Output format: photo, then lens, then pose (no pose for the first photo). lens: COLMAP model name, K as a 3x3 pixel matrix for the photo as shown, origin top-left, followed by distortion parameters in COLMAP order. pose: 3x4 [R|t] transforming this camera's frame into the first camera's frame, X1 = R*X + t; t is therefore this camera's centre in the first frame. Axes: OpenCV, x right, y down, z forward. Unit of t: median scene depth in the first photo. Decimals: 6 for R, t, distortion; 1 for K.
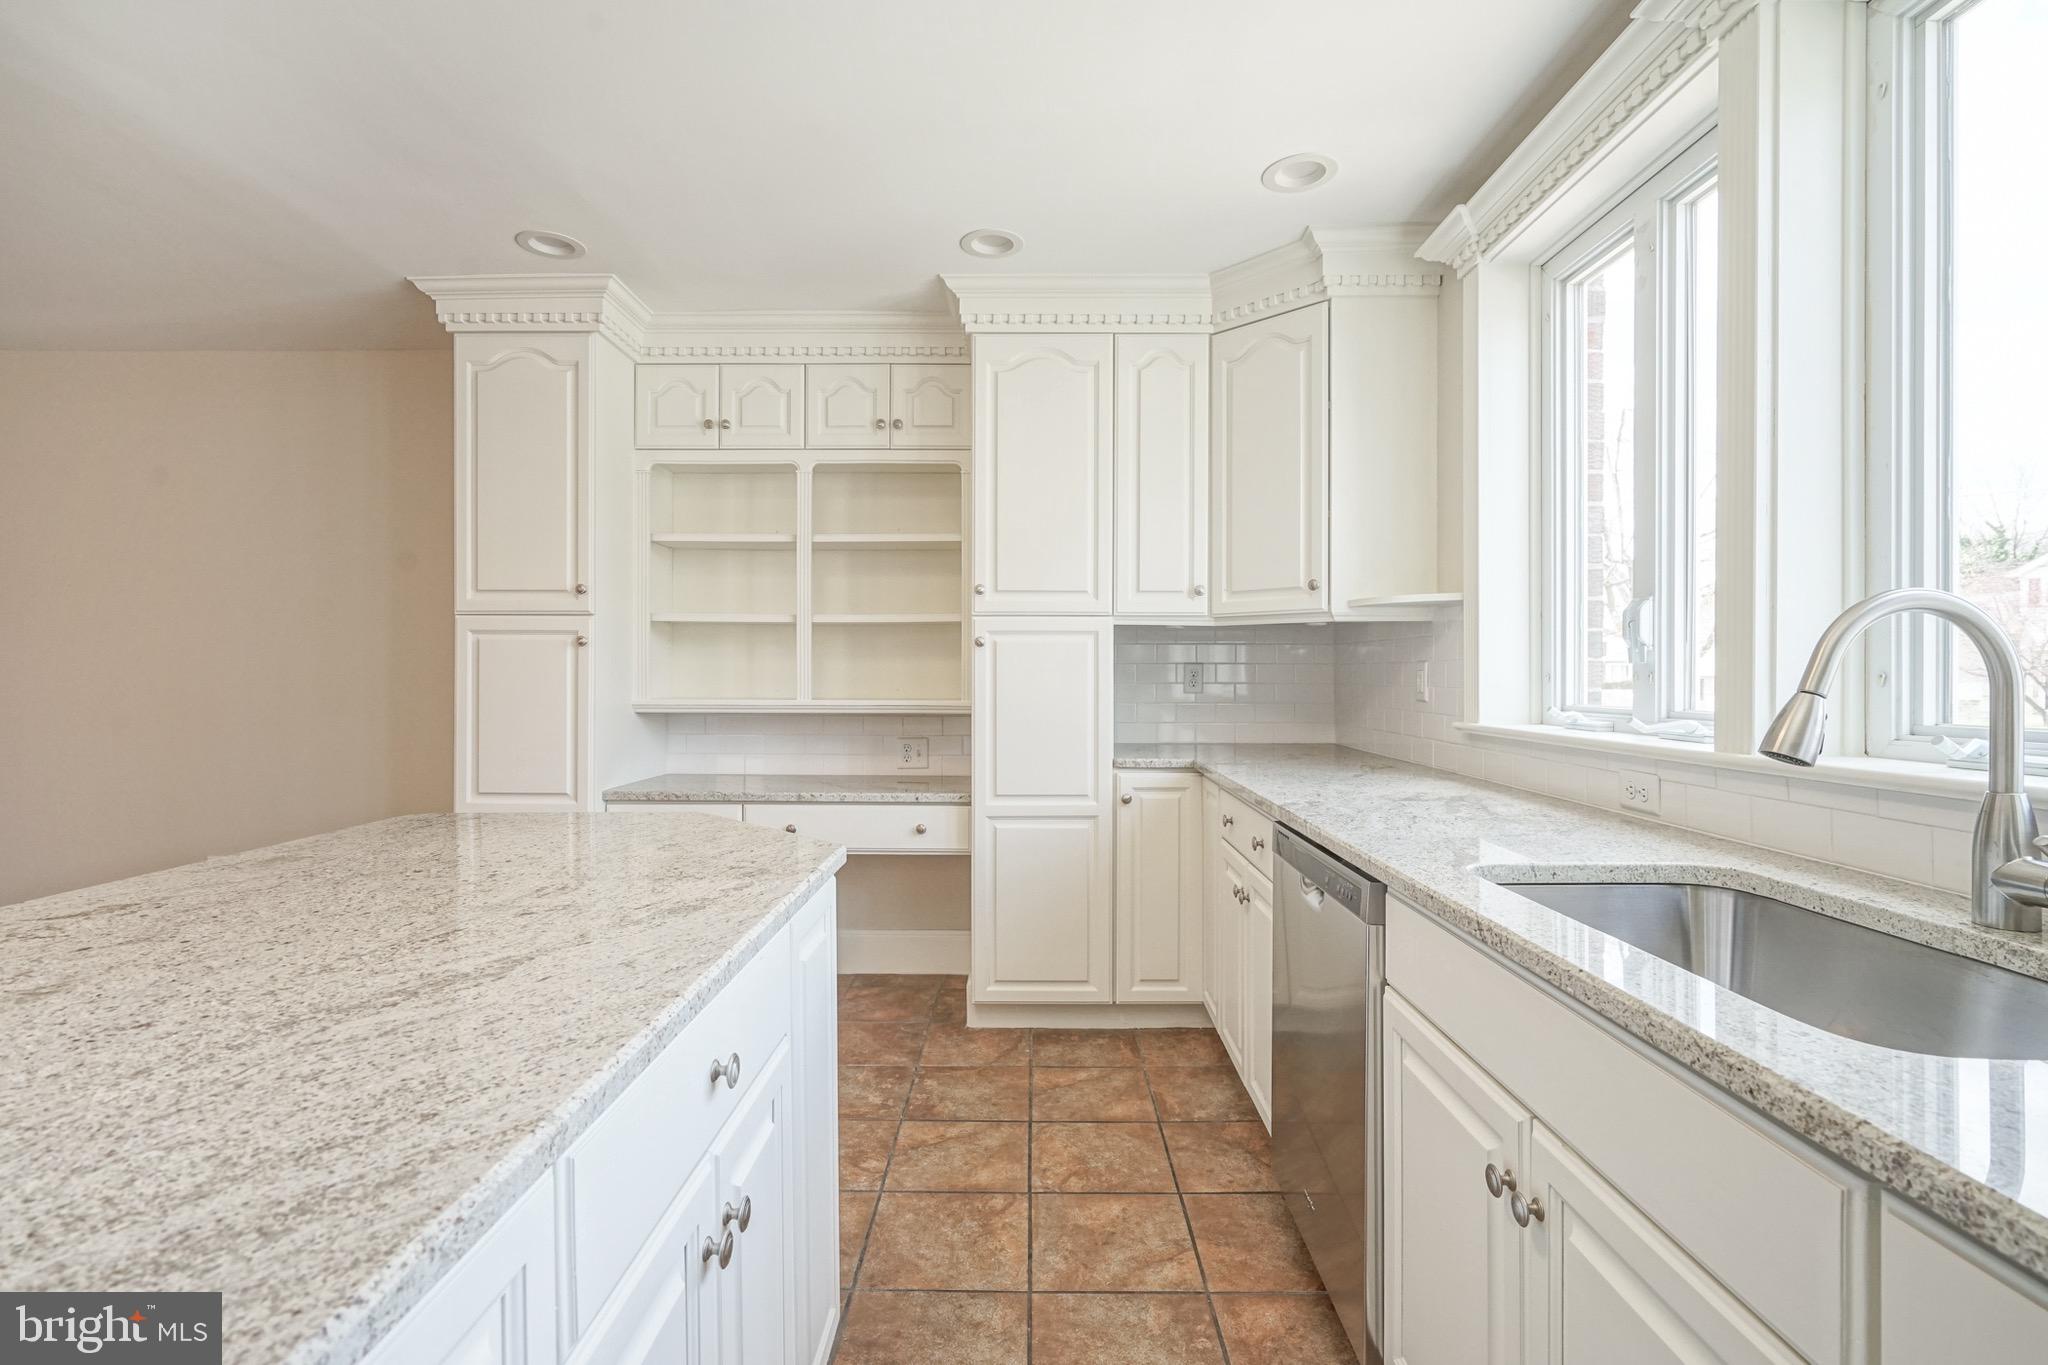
lens RADIAL K [[967.0, 0, 1068.1], [0, 967.0, 681.3], [0, 0, 1]] dist [-0.005185, 0.001442]
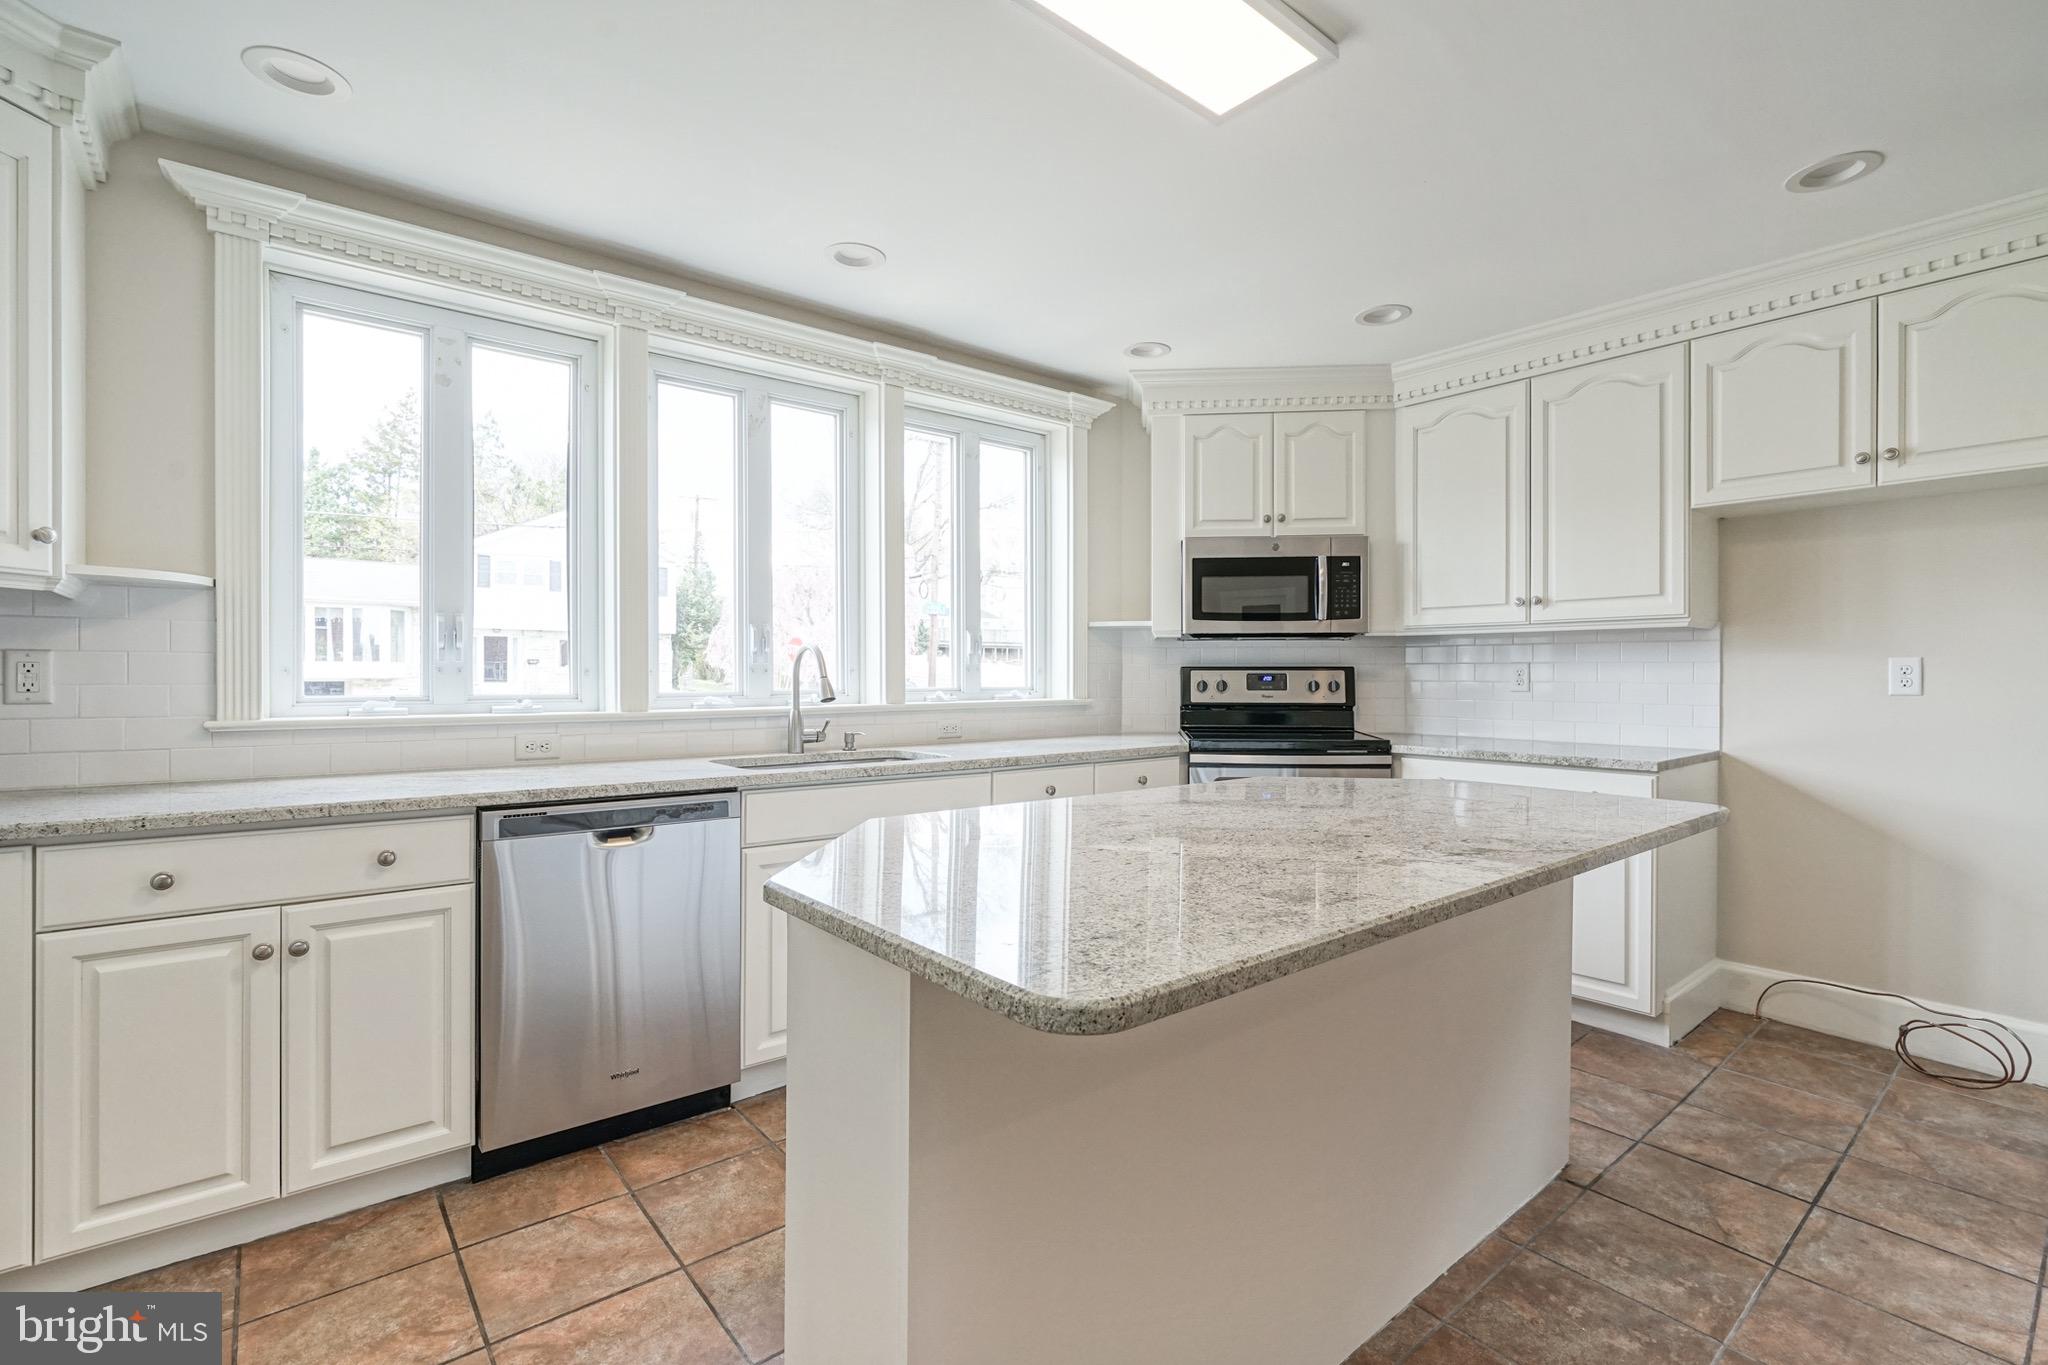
lens RADIAL K [[920.6, 0, 1039.5], [0, 920.6, 679.1], [0, 0, 1]] dist [-0.004919, 0.001003]
pose [[-0.641041, -0.005659, 0.767486, -0.573657], [-0.000196, 0.999974, 0.007210, -0.002992], [-0.767507, 0.004472, -0.641025, 0.737507]]
